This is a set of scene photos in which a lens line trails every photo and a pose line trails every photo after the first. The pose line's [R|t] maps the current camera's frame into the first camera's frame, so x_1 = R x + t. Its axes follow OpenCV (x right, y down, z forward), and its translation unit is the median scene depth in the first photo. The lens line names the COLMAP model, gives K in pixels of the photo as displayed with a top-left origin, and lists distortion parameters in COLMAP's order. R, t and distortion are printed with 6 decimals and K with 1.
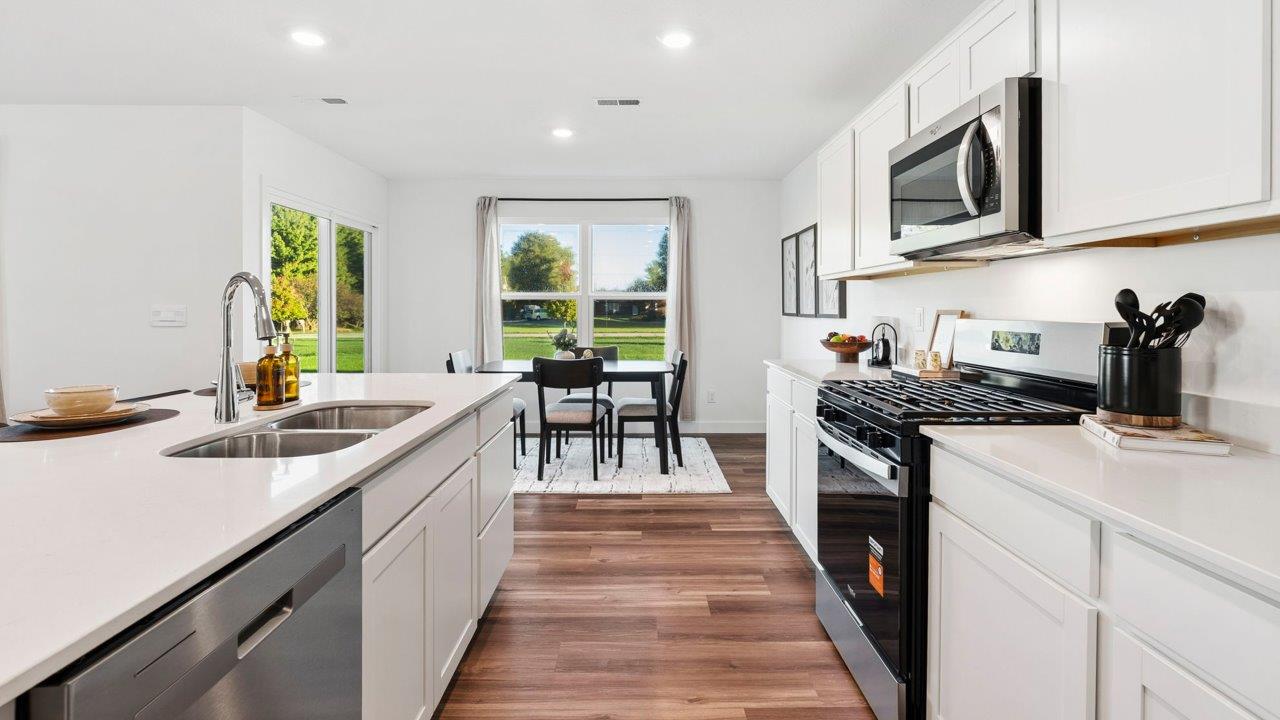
lens RADIAL K [[601.6, 0, 647.4], [0, 601.6, 309.8], [0, 0, 1]] dist [-0.009439, 0.000261]
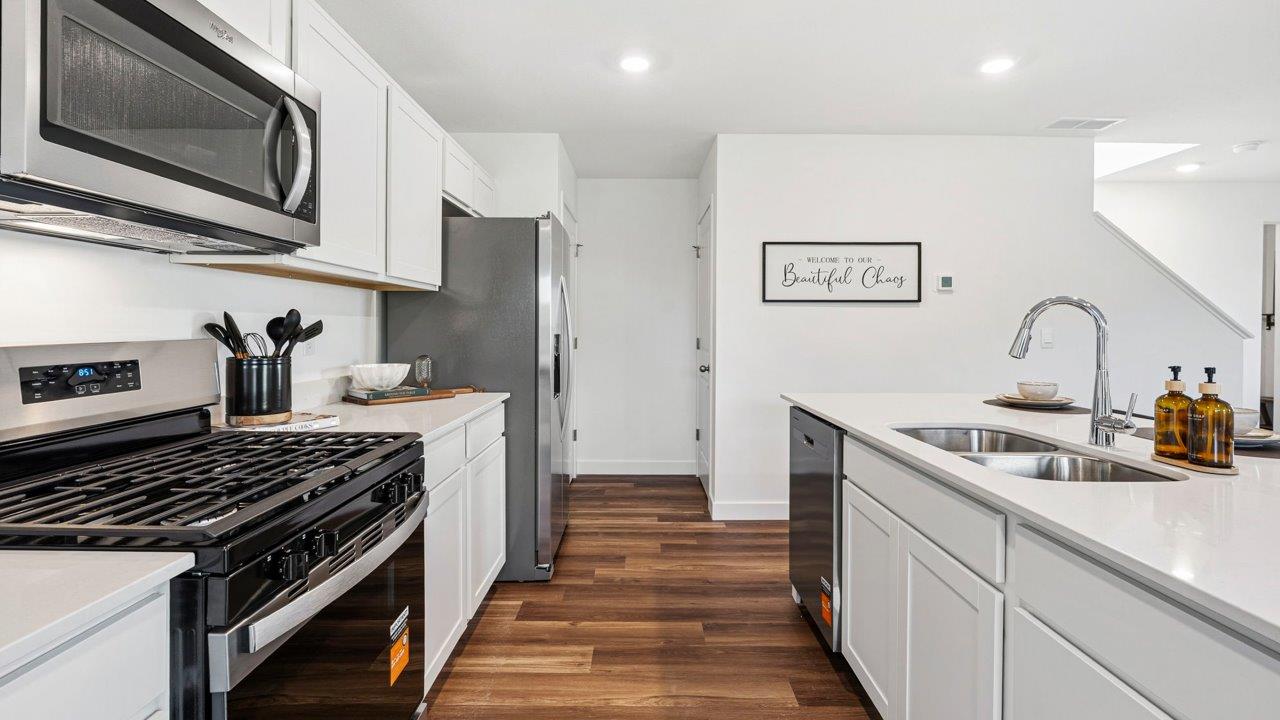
lens RADIAL K [[596.9, 0, 642.9], [0, 596.9, 331.2], [0, 0, 1]] dist [-0.015098, 0.006740]
pose [[-0.999900, -0.007894, 0.011732, 0.021448], [-0.007769, 0.999913, 0.010674, -0.002861], [-0.011816, 0.010582, -0.999874, 0.798705]]
